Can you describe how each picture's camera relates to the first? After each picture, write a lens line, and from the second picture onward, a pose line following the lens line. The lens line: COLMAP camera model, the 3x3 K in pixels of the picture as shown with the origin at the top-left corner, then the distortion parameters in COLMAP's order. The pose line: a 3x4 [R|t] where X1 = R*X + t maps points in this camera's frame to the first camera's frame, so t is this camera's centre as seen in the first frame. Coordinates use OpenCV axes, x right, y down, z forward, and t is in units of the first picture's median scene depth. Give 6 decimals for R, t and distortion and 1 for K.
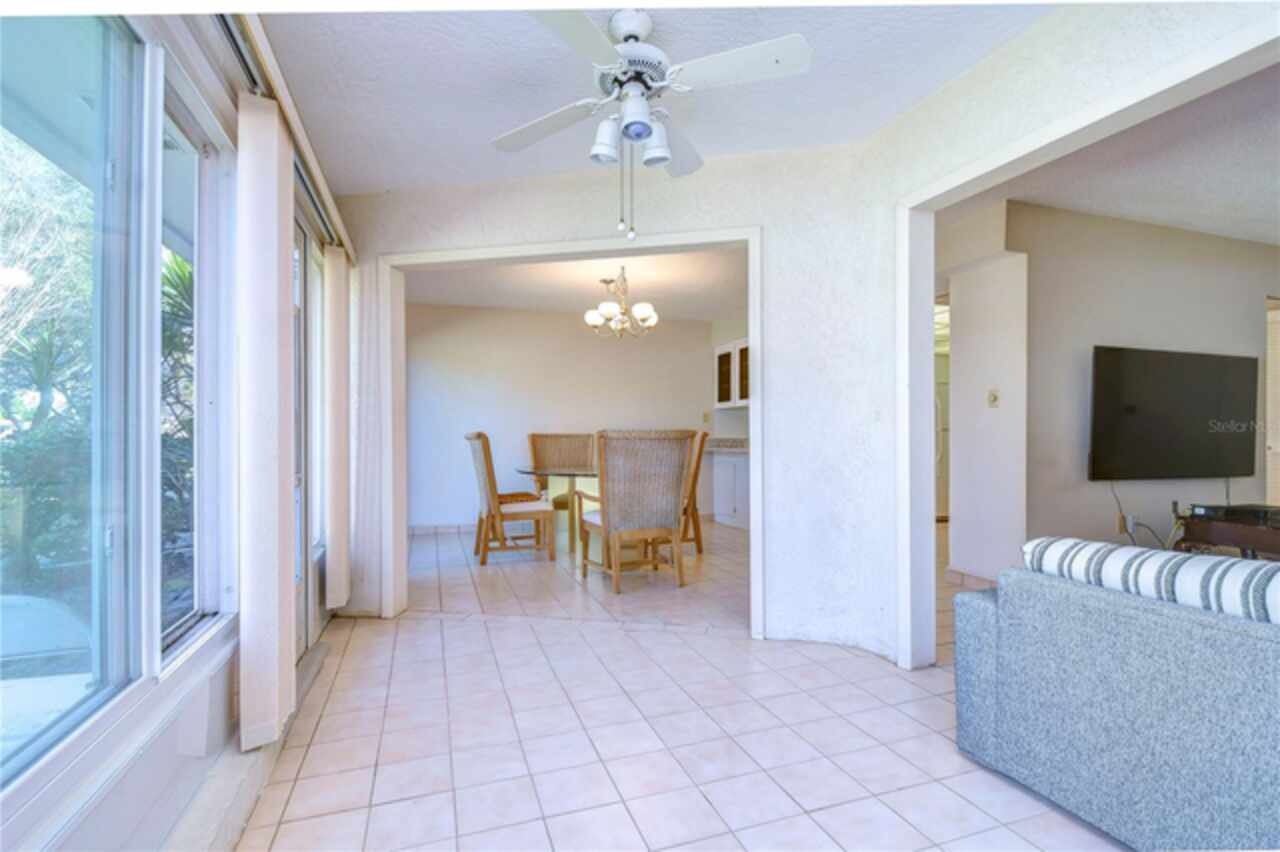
lens RADIAL K [[556.3, 0, 637.5], [0, 556.3, 436.6], [0, 0, 1]] dist [0.014803, -0.000161]
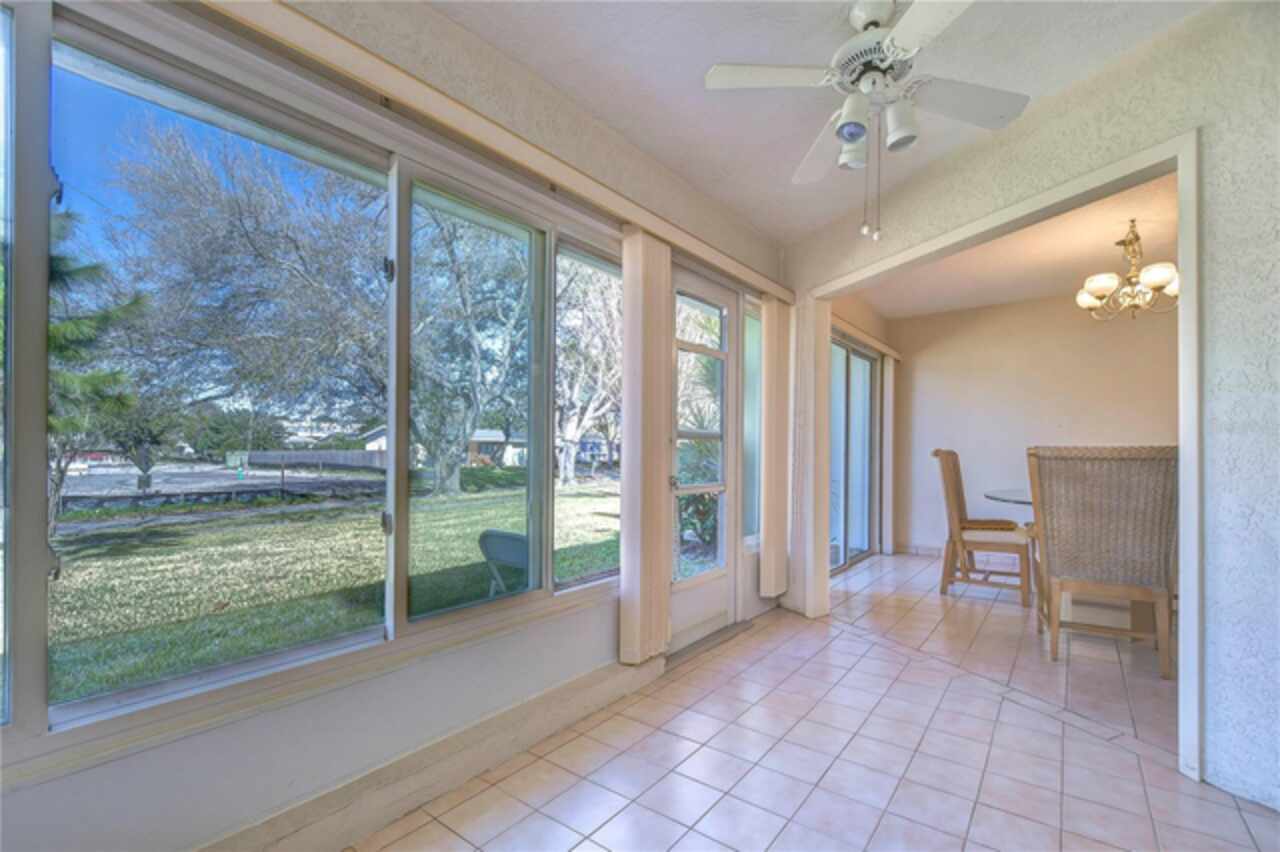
lens RADIAL K [[567.3, 0, 639.0], [0, 567.3, 446.0], [0, 0, 1]] dist [-0.000464, -0.000992]
pose [[0.569583, -0.003789, -0.821925, 0.318228], [-0.004606, 0.999959, -0.007801, -0.004829], [0.821921, 0.008230, 0.569543, 0.092943]]
